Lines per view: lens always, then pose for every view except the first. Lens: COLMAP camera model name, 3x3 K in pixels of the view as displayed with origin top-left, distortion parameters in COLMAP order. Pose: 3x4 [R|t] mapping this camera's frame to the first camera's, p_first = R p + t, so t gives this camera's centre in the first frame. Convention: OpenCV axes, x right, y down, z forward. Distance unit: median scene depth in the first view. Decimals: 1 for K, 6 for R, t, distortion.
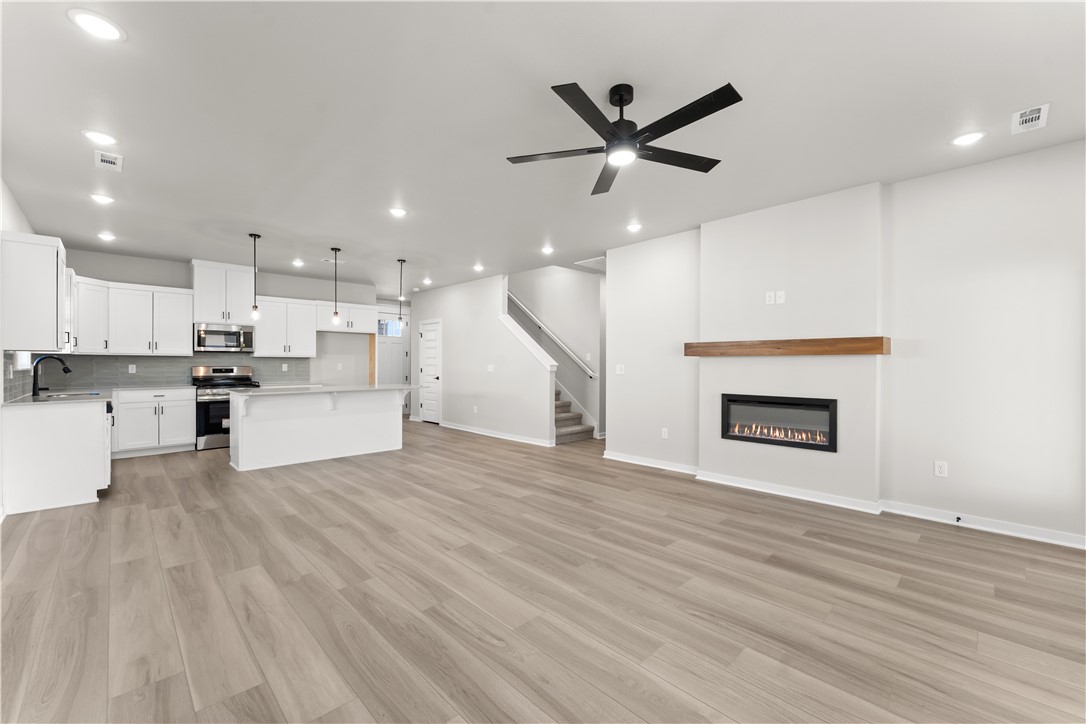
lens RADIAL K [[442.1, 0, 538.6], [0, 442.1, 364.4], [0, 0, 1]] dist [-0.000934, -0.000767]
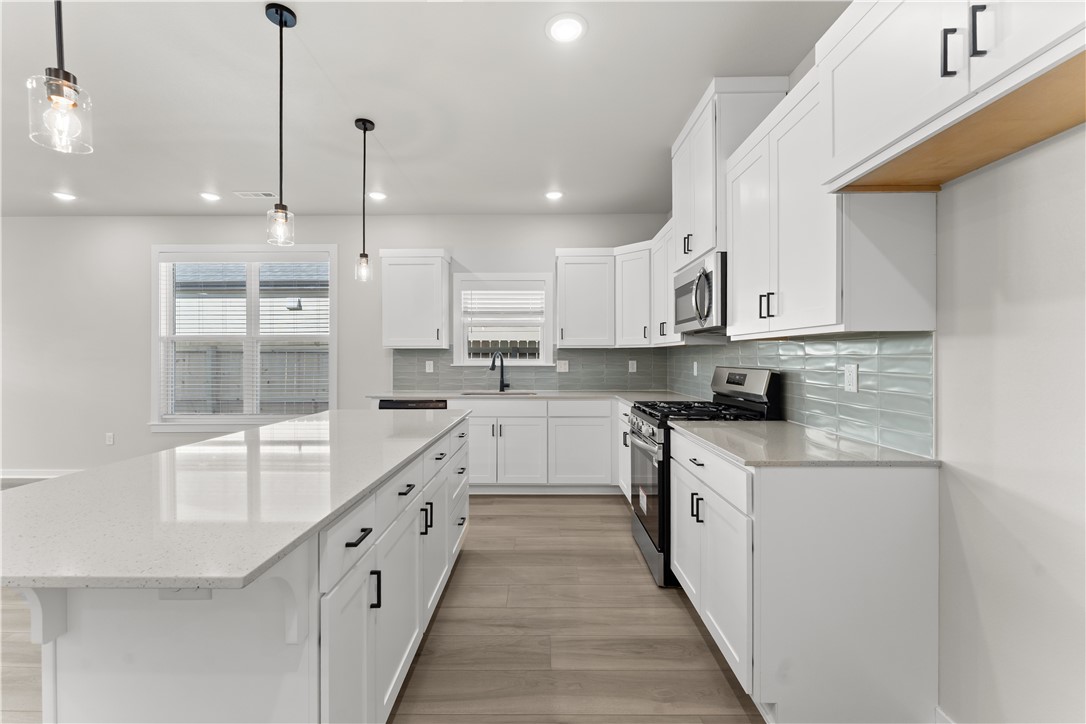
lens RADIAL K [[442.1, 0, 535.3], [0, 442.1, 360.8], [0, 0, 1]] dist [-0.000934, -0.000767]
pose [[-0.699360, 0.003967, -0.714758, -0.422150], [-0.001819, 0.999971, 0.007330, -0.006591], [0.714767, 0.006426, -0.699333, 1.609932]]
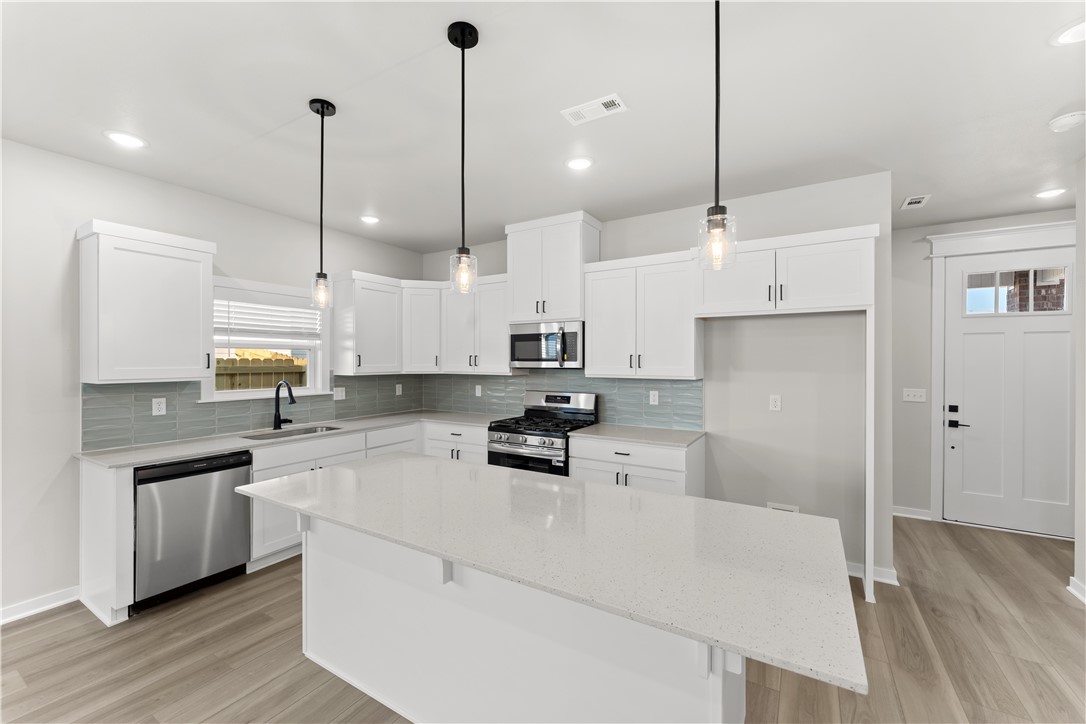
lens RADIAL K [[442.1, 0, 541.0], [0, 442.1, 361.3], [0, 0, 1]] dist [-0.000934, -0.000767]
pose [[0.258265, -0.000171, -0.966074, -0.192340], [-0.002227, 0.999997, -0.000773, -0.051851], [0.966071, 0.002351, 0.258264, 1.150006]]
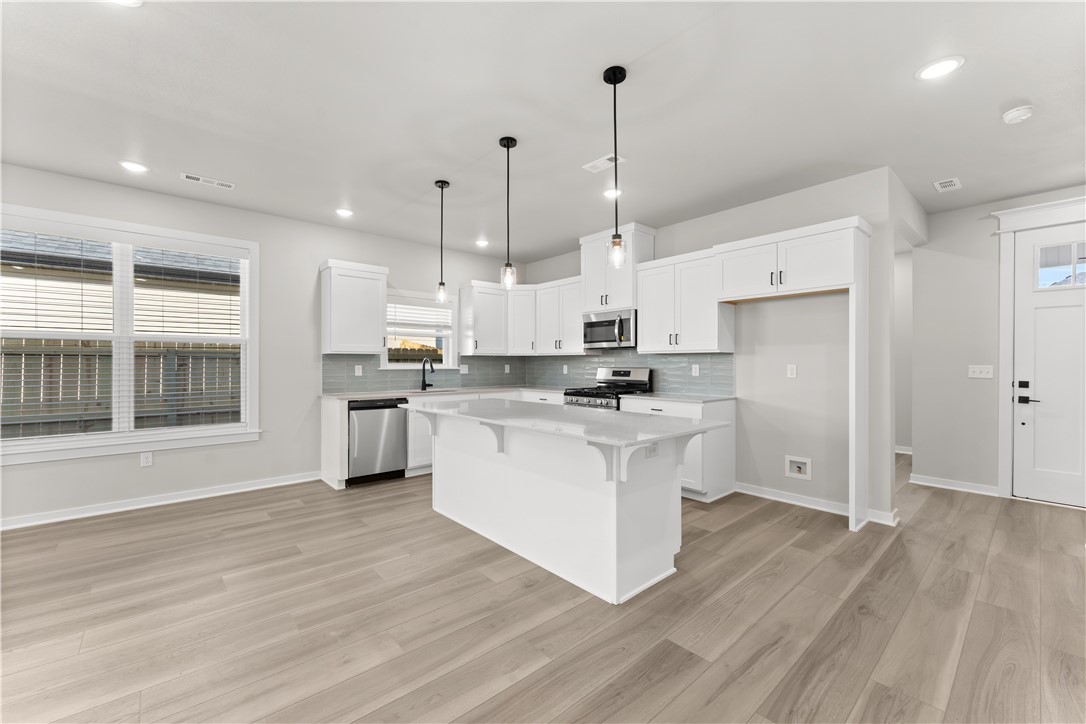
lens RADIAL K [[442.1, 0, 539.3], [0, 442.1, 363.0], [0, 0, 1]] dist [-0.000934, -0.000767]
pose [[-0.043043, -0.002515, -0.999070, 0.062491], [-0.001388, 0.999996, -0.002457, -0.002306], [0.999072, 0.001281, -0.043047, 1.248682]]
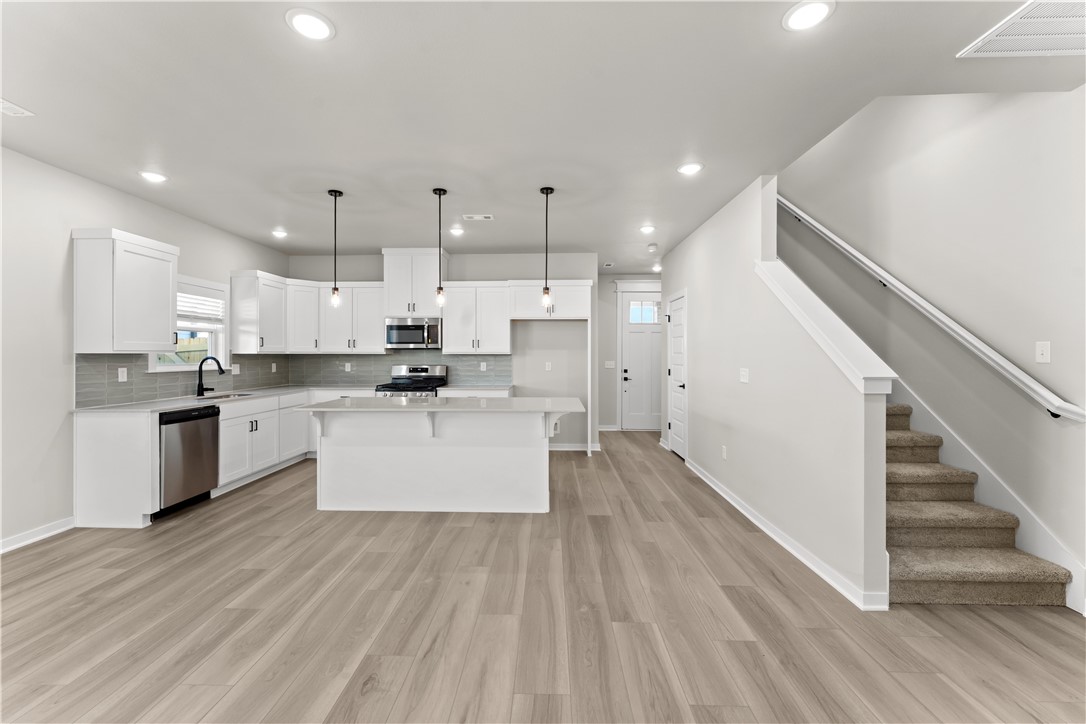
lens RADIAL K [[442.1, 0, 537.8], [0, 442.1, 356.8], [0, 0, 1]] dist [-0.000934, -0.000767]
pose [[0.701104, 0.001769, -0.713057, 0.125622], [-0.000474, 0.999998, 0.002015, -0.020199], [0.713059, -0.001075, 0.701103, 0.764155]]
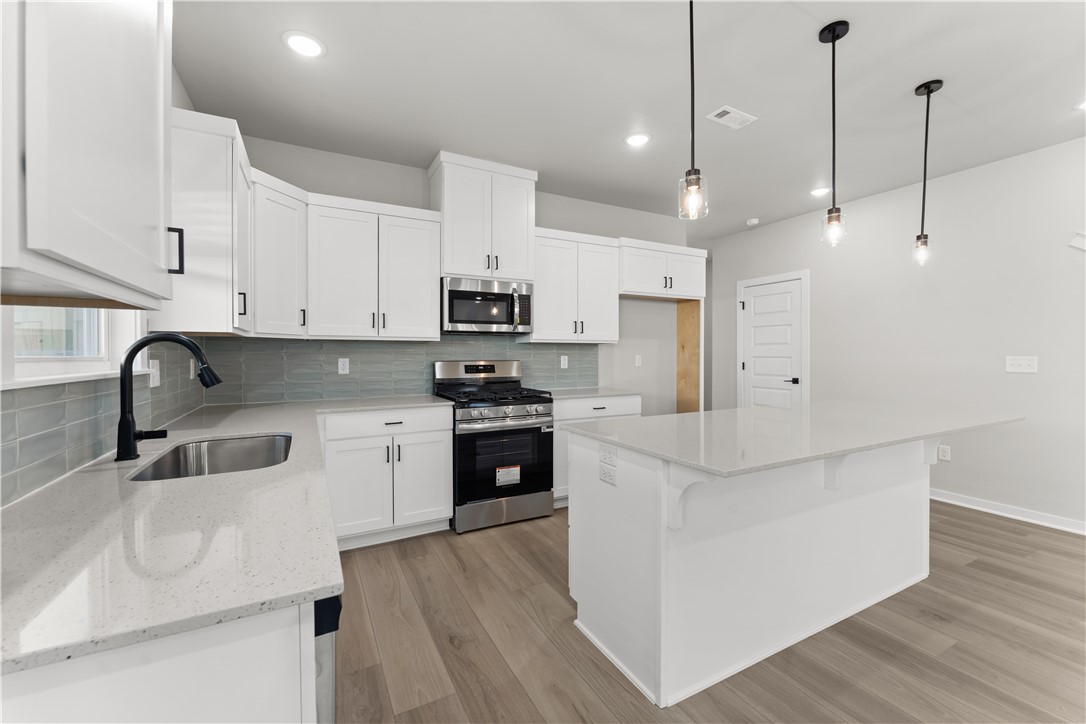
lens RADIAL K [[442.1, 0, 541.2], [0, 442.1, 354.8], [0, 0, 1]] dist [-0.000934, -0.000767]
pose [[0.962166, -0.003099, -0.272446, -0.693540], [0.002801, 0.999995, -0.001485, -0.002583], [0.272449, 0.000666, 0.962170, 0.702601]]
